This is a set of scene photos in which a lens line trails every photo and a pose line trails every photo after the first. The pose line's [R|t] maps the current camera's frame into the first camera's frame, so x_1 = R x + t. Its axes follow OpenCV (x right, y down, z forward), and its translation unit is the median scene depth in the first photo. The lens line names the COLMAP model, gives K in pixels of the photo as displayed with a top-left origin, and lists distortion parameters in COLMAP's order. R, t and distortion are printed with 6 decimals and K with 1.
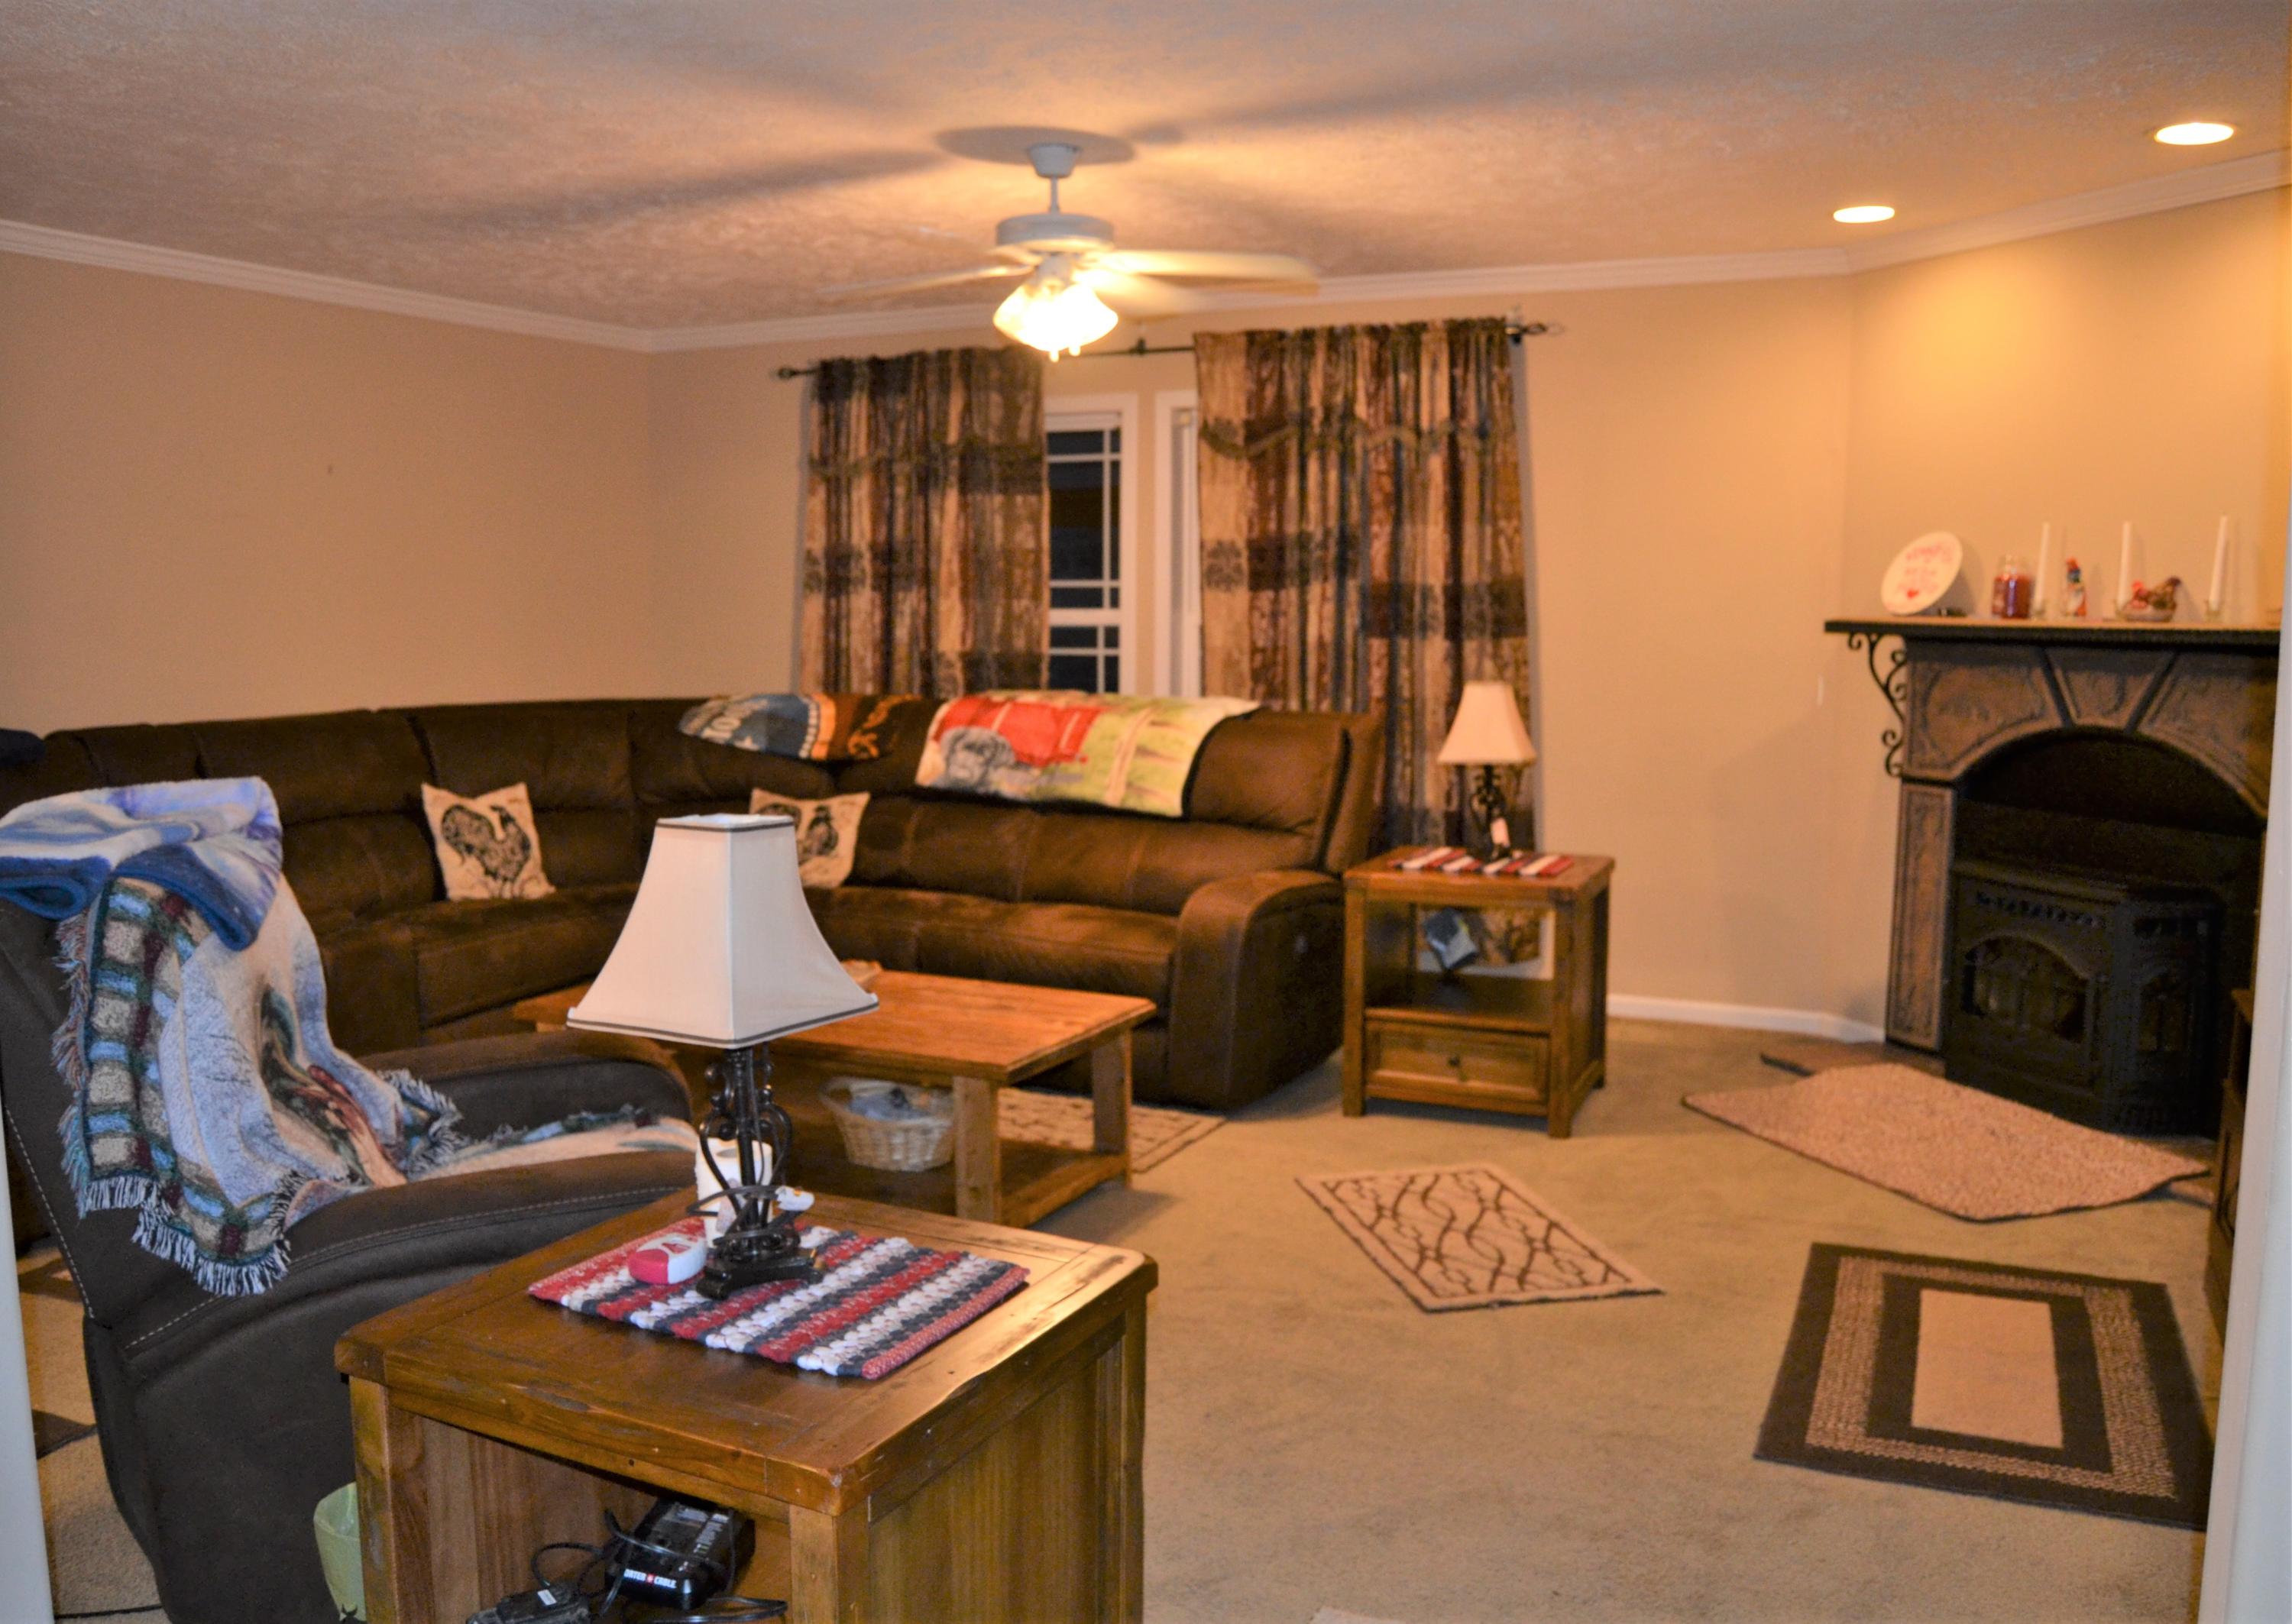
lens RADIAL K [[2004.5, 0, 1146.0], [0, 2004.5, 812.0], [0, 0, 1]] dist [-0.080048, -0.002077]
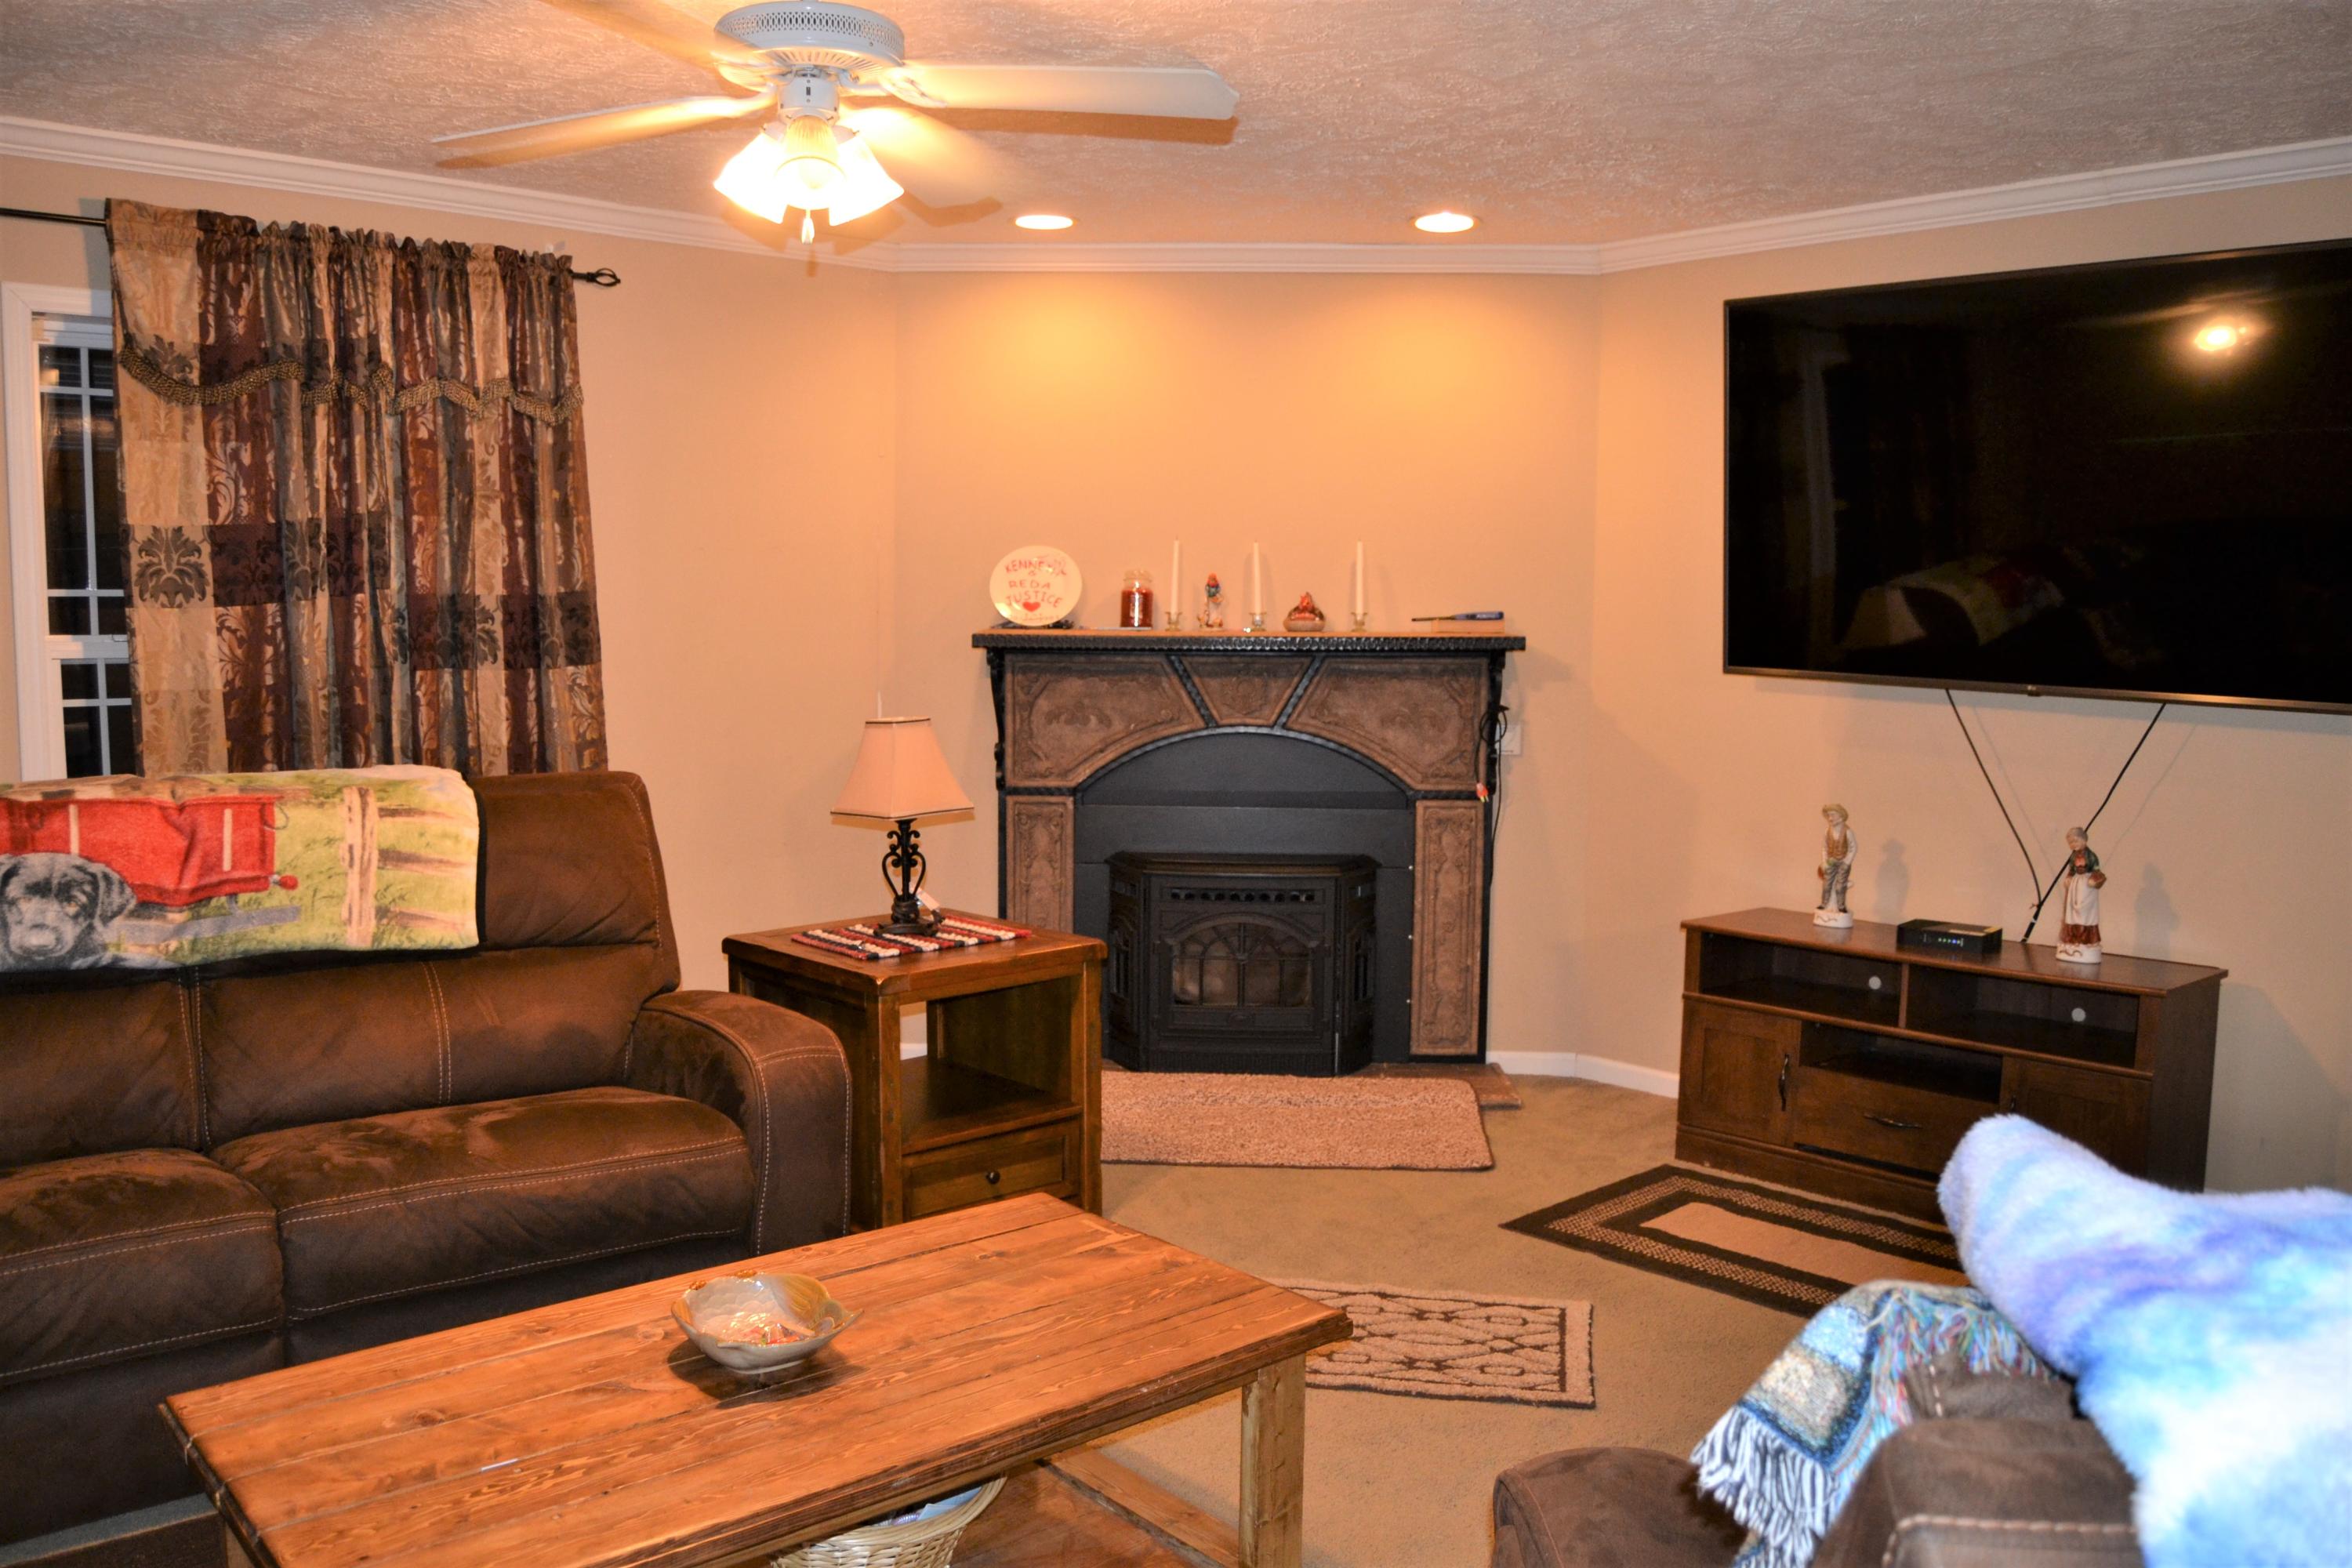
lens RADIAL K [[1873.7, 0, 1176.0], [0, 1873.7, 784.0], [0, 0, 1]] dist [-0.078818, 0.011172]
pose [[0.385999, -0.085712, 0.918509, -0.448271], [0.095287, 0.994053, 0.052717, -0.061291], [-0.917565, 0.067173, 0.391871, 0.545683]]
